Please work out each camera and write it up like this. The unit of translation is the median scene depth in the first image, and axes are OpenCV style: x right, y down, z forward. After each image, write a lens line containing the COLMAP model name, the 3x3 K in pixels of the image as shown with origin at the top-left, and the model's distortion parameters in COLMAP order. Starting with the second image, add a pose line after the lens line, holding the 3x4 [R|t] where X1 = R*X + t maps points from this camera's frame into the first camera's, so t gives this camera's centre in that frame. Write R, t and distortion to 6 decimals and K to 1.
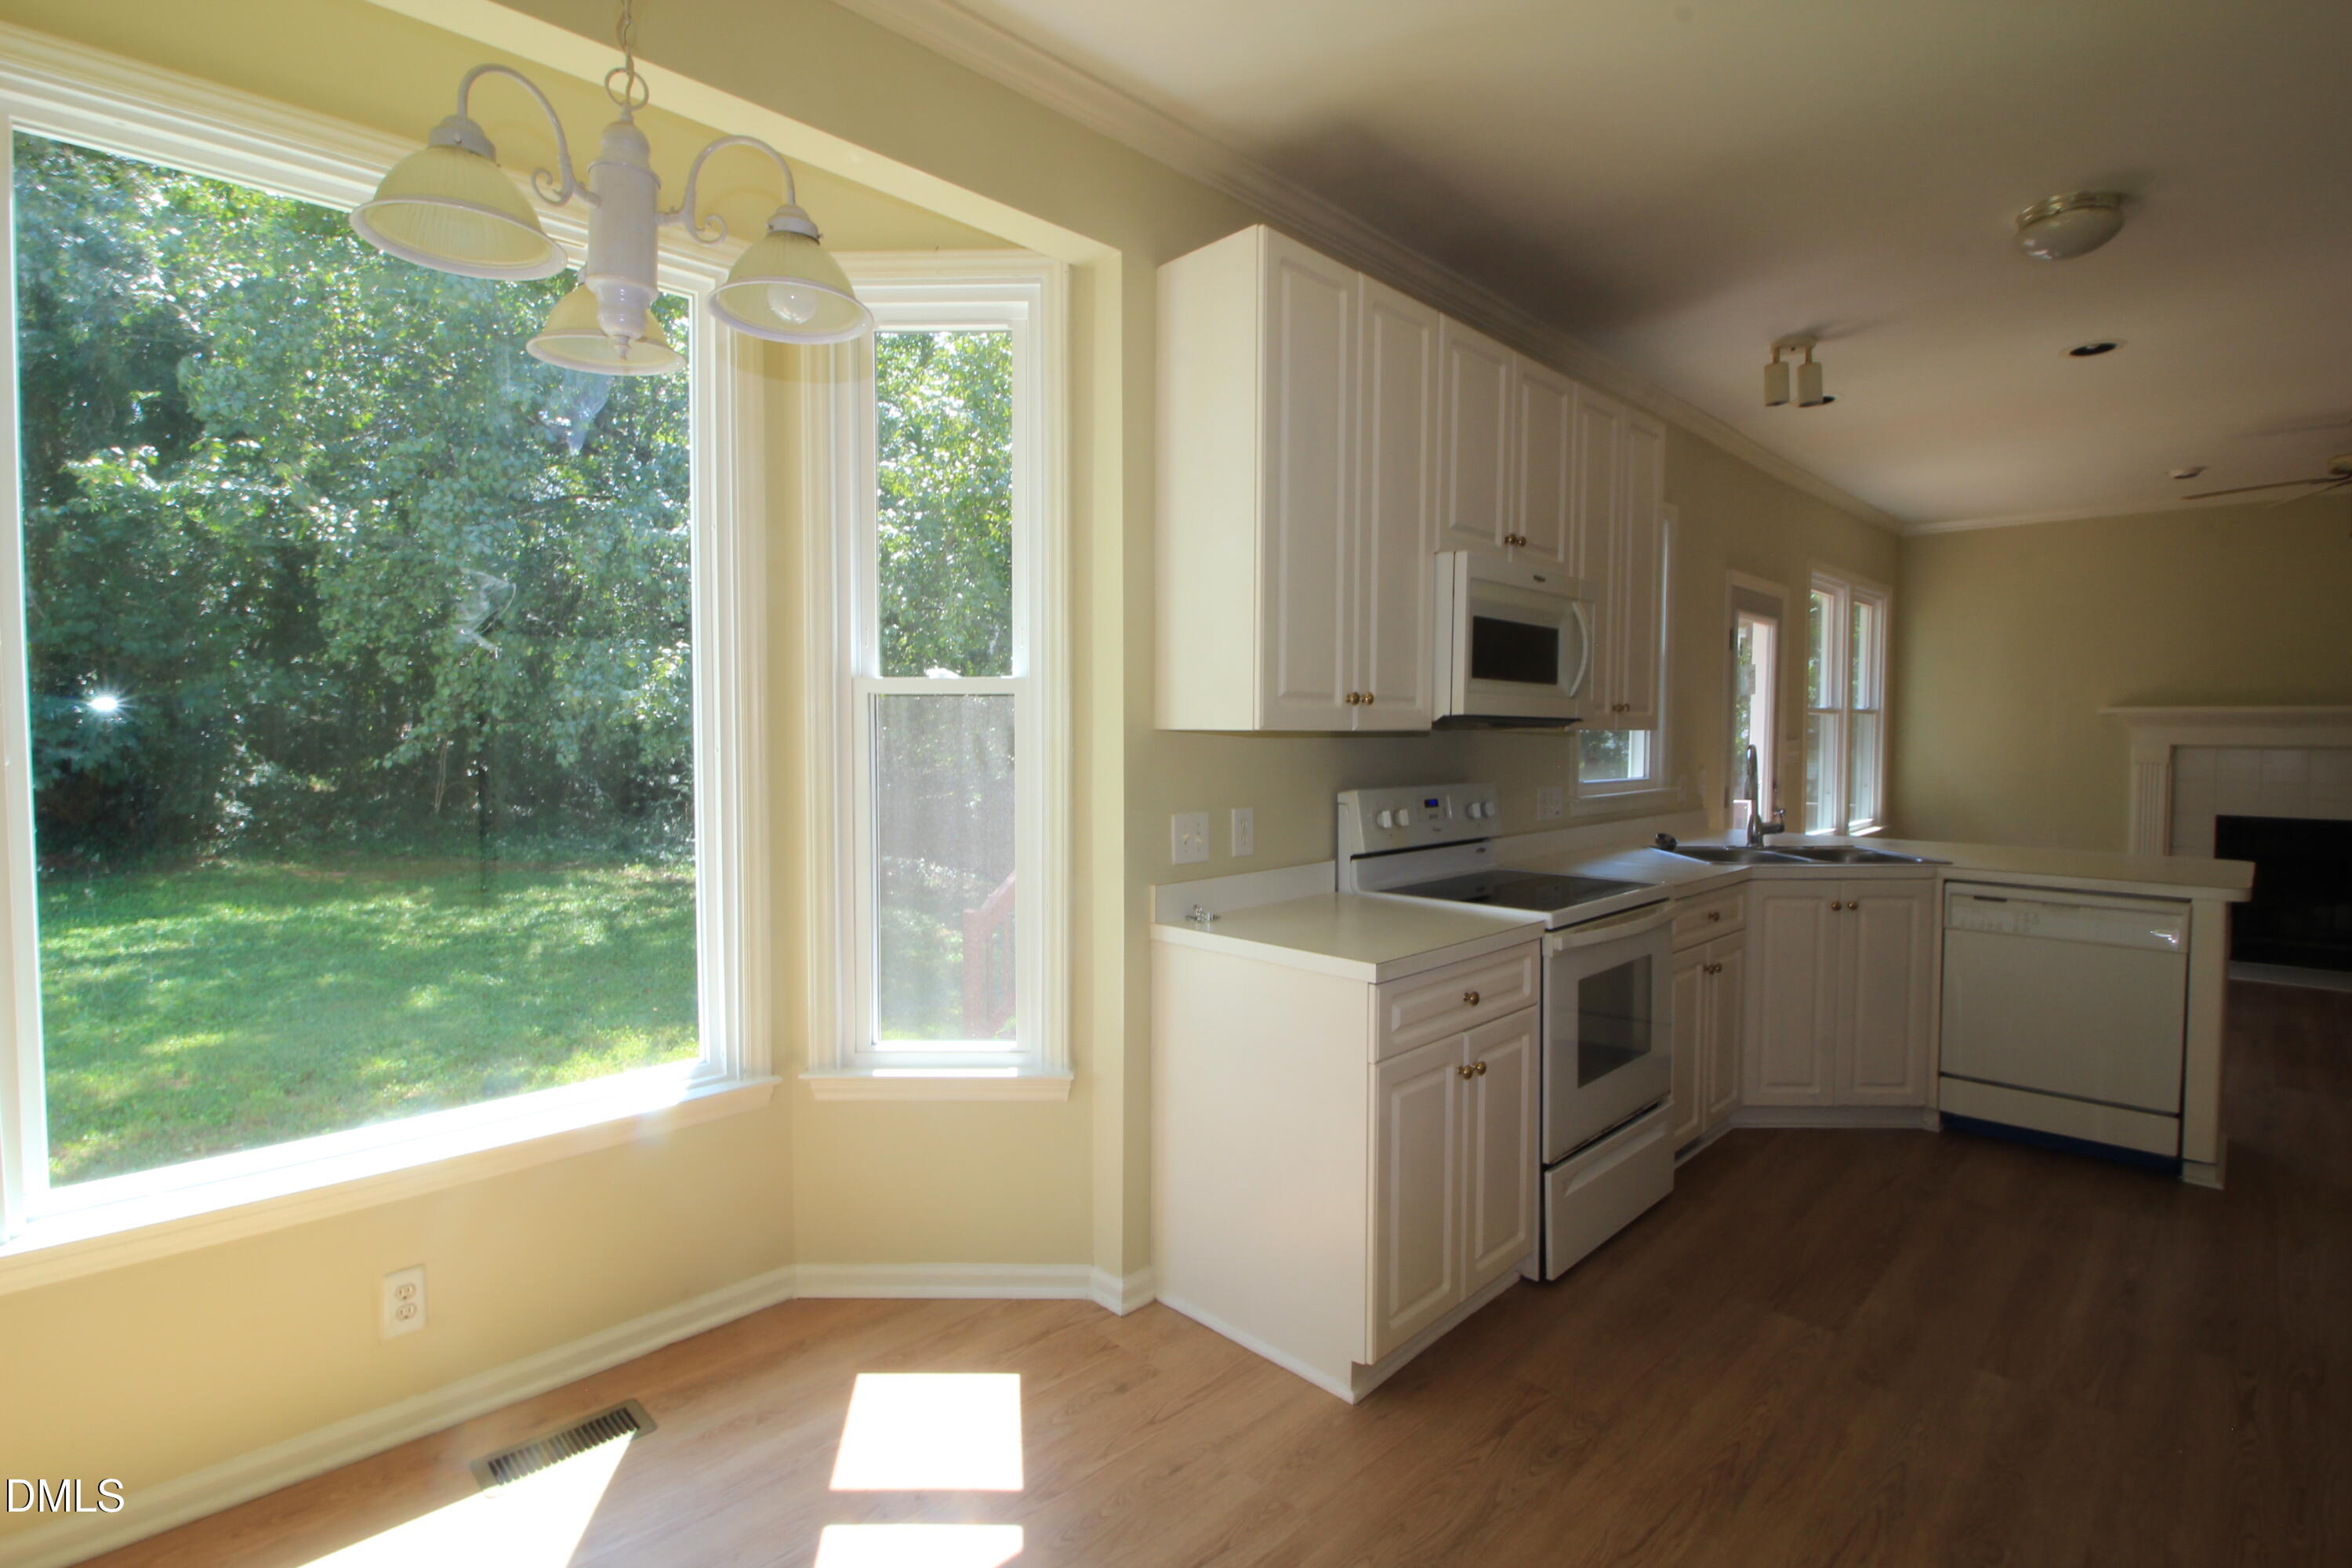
lens RADIAL K [[1083.5, 0, 1160.8], [0, 1083.5, 776.1], [0, 0, 1]] dist [-0.002164, -0.004836]
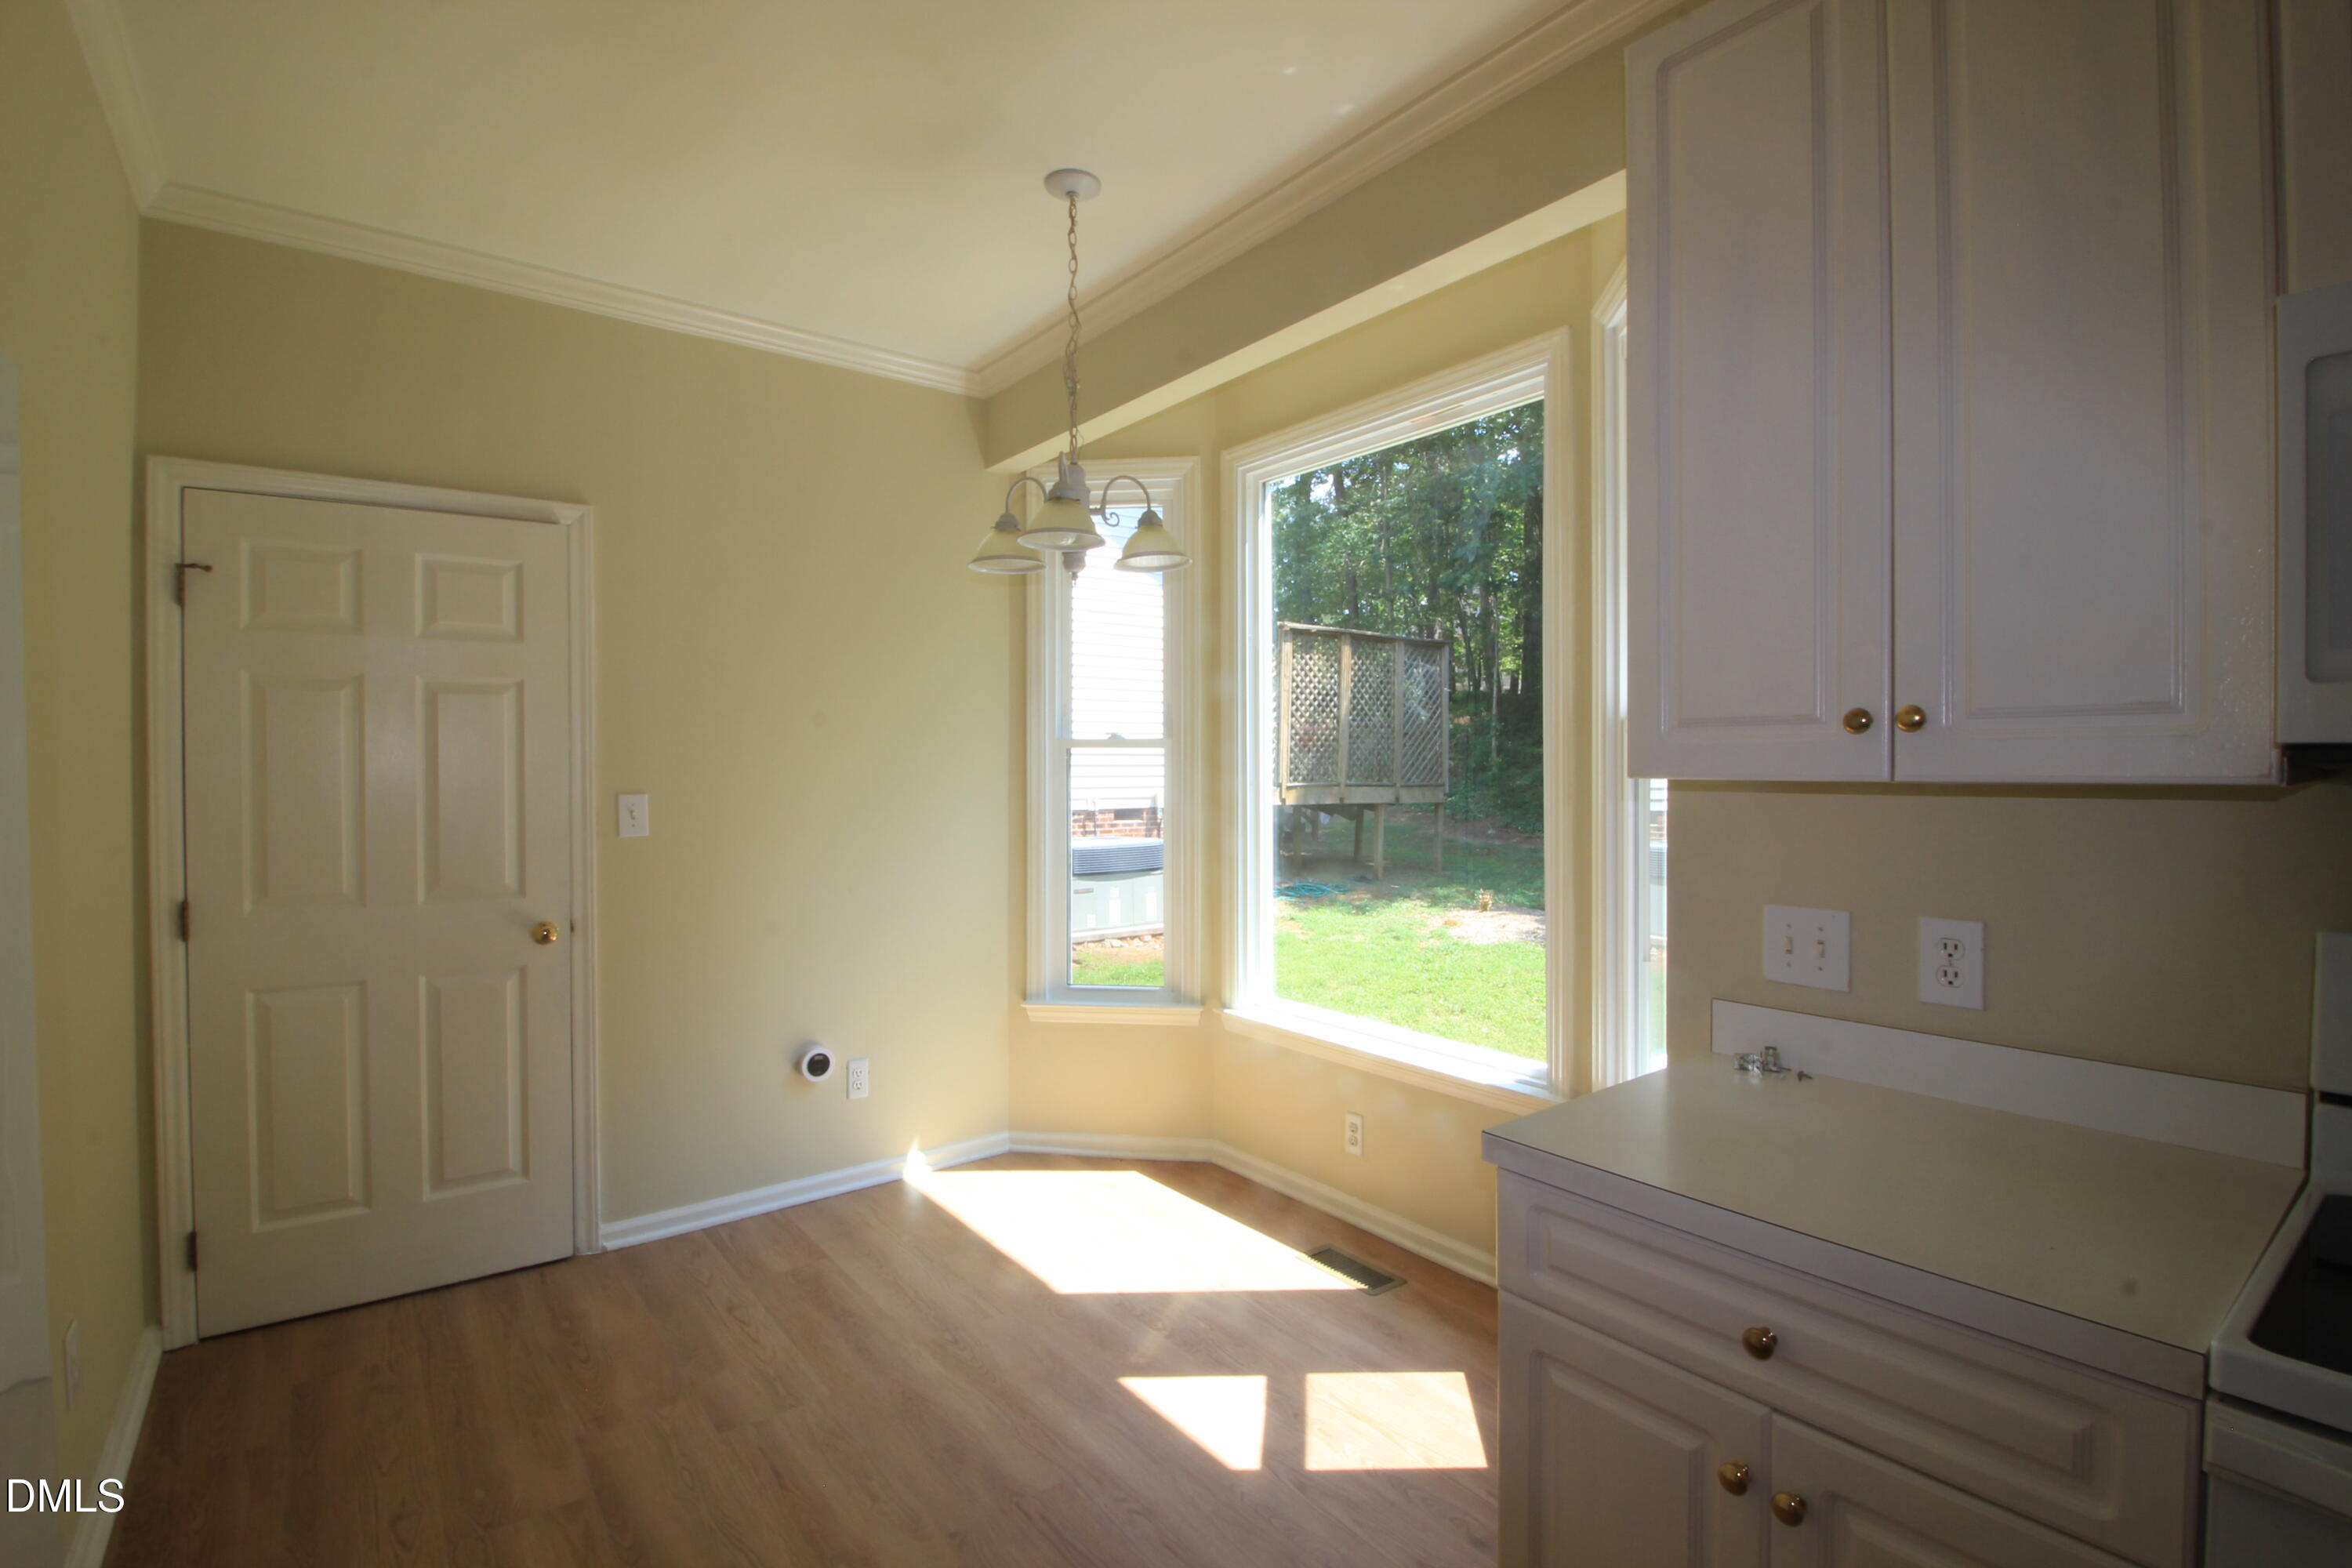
lens RADIAL K [[1083.5, 0, 1162.5], [0, 1083.5, 775.4], [0, 0, 1]] dist [-0.002164, -0.004836]
pose [[-0.117327, 0.010891, -0.993034, 0.895439], [-0.030589, 0.999426, 0.014575, -0.051515], [0.992622, 0.032086, -0.116927, 0.886946]]
